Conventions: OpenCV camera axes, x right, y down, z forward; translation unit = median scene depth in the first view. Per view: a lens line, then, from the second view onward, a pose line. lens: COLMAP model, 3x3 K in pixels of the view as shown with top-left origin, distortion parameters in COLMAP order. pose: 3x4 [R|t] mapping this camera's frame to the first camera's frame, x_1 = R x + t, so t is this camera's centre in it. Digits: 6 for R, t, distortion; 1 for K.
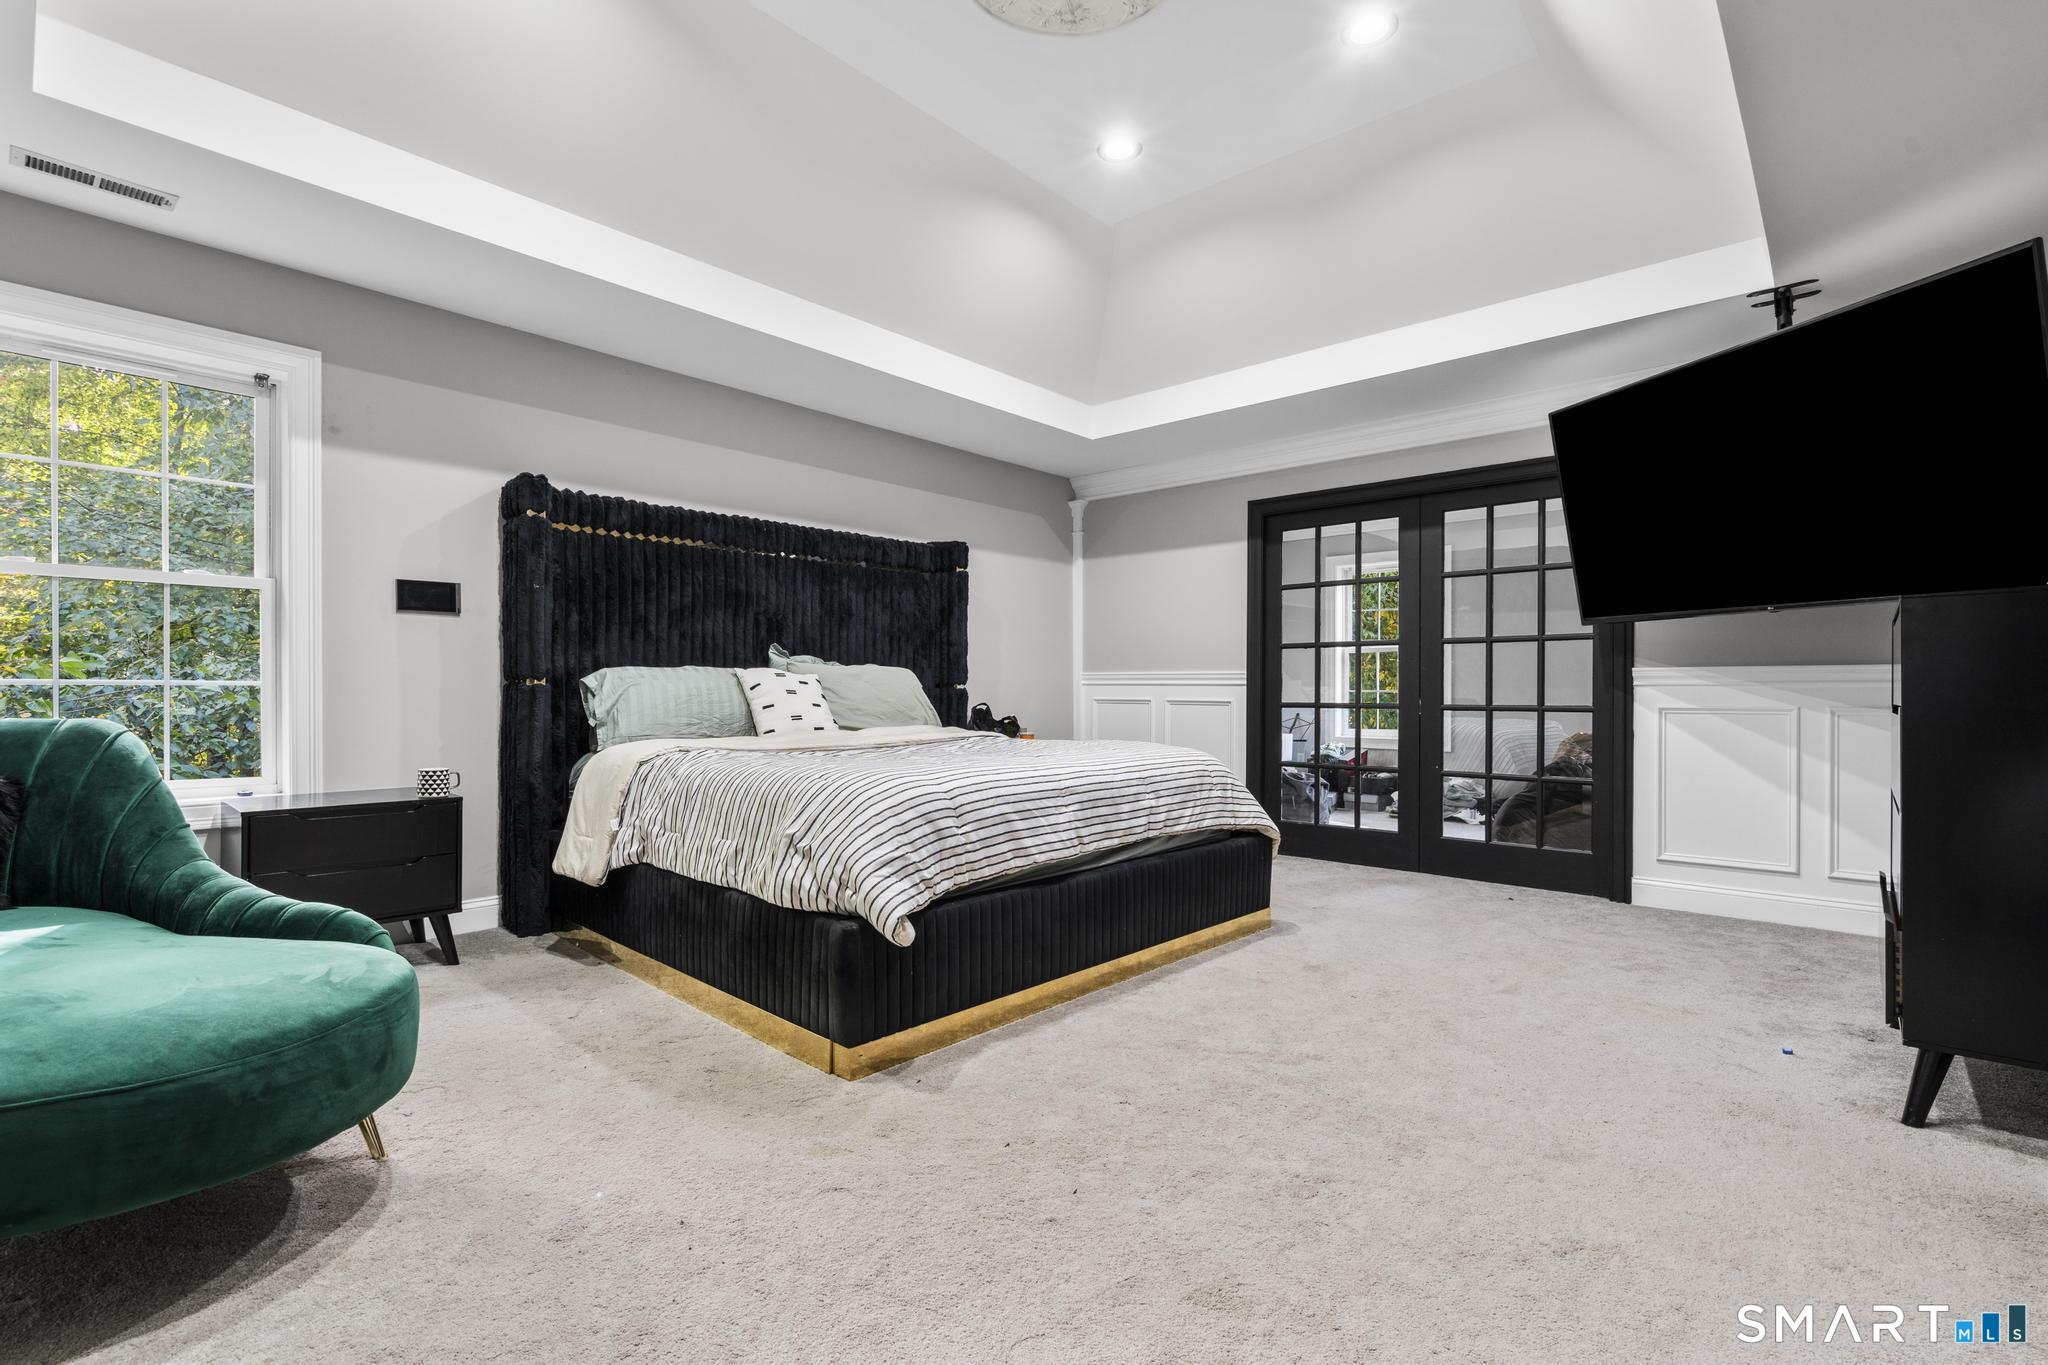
lens RADIAL K [[931.5, 0, 1022.6], [0, 931.5, 687.8], [0, 0, 1]] dist [-0.000921, 0.000609]
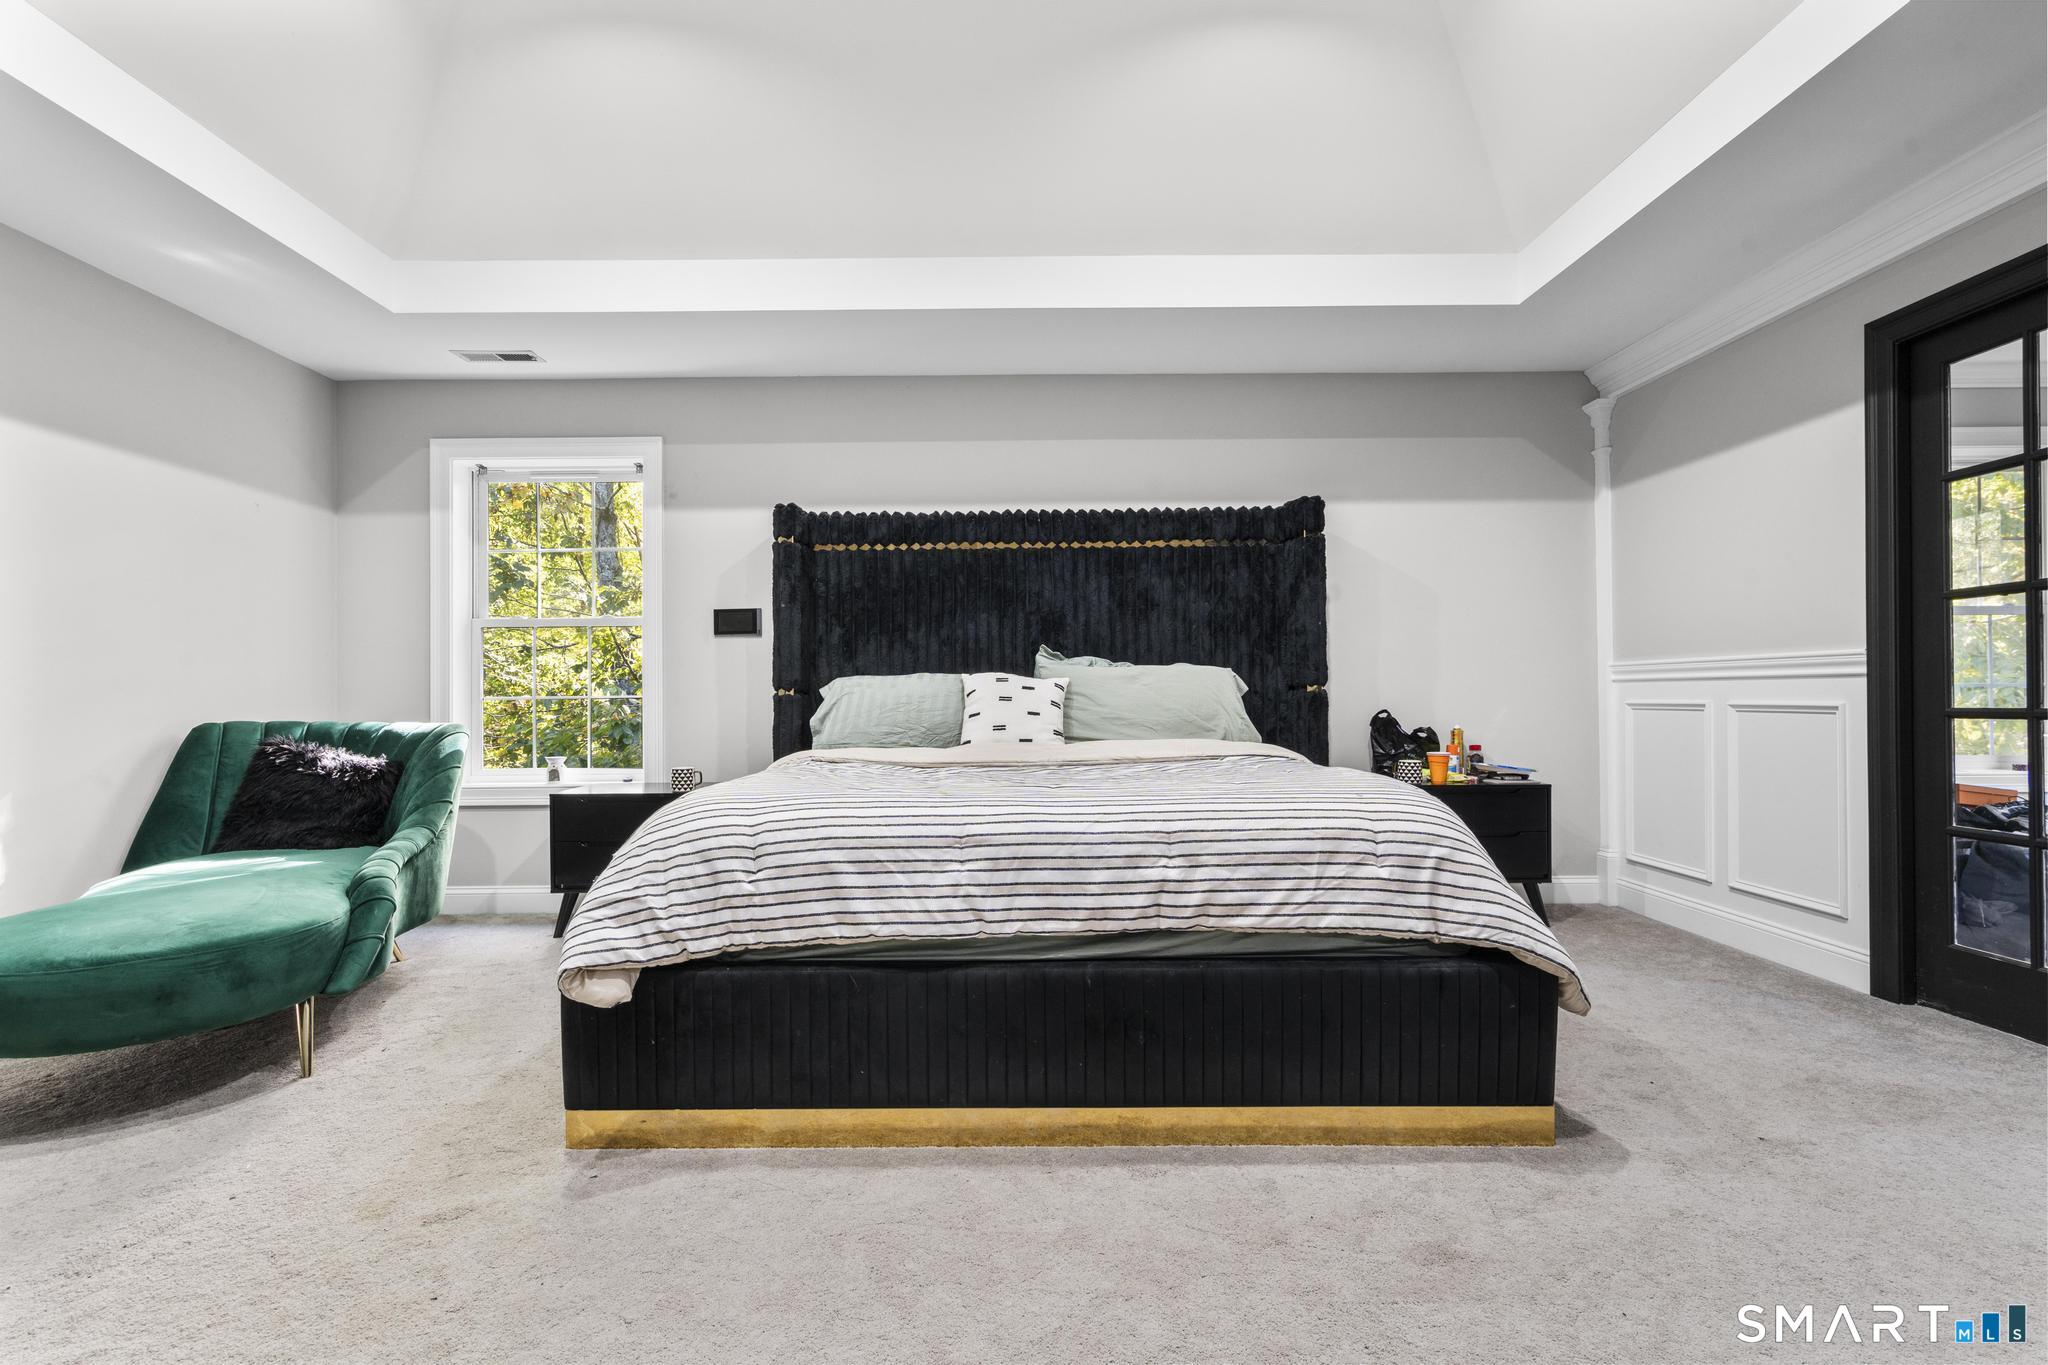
lens RADIAL K [[931.5, 0, 1024.7], [0, 931.5, 691.0], [0, 0, 1]] dist [-0.000921, 0.000609]
pose [[0.676818, -0.016851, -0.735957, 0.483504], [0.015372, 0.999843, -0.008757, 0.006009], [0.735990, -0.005386, 0.676971, 0.467739]]
